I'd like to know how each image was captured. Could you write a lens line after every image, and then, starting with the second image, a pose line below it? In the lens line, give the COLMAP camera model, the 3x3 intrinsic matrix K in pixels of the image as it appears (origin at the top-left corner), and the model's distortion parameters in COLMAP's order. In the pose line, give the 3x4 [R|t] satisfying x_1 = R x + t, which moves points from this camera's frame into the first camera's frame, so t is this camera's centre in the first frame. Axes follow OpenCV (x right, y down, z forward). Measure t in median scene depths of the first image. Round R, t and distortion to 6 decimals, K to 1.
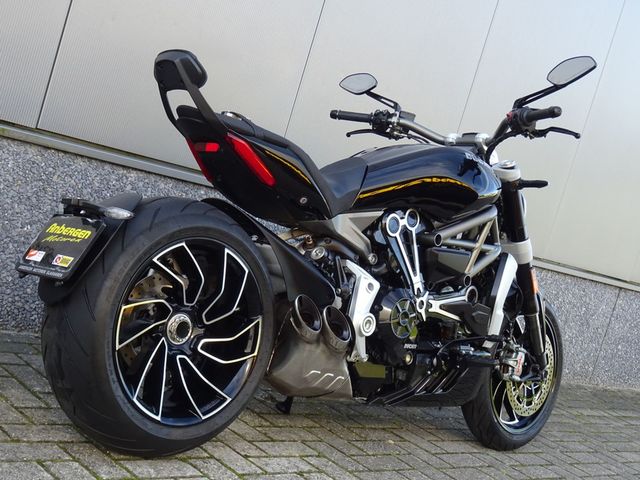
lens RADIAL K [[998.7, 0, 320.0], [0, 998.7, 240.0], [0, 0, 1]] dist [-0.029810, -0.032669]
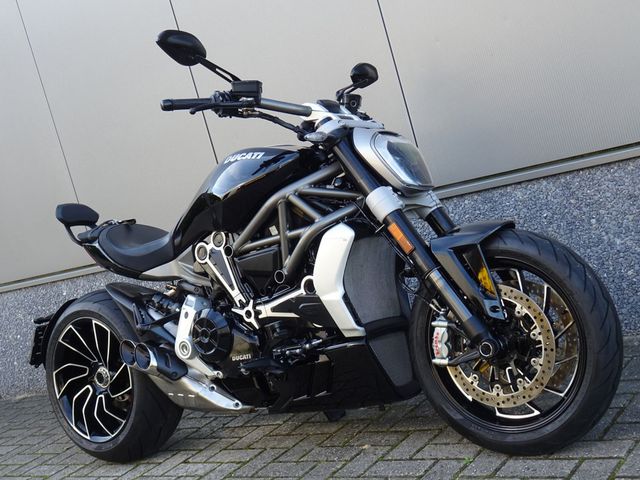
lens RADIAL K [[918.2, 0, 320.0], [0, 918.2, 240.0], [0, 0, 1]] dist [-0.006601, 0.010241]
pose [[0.050052, -0.209908, -0.976439, 1.037204], [0.226860, 0.954499, -0.193563, 0.190683], [0.972640, -0.211827, 0.095394, 1.001746]]
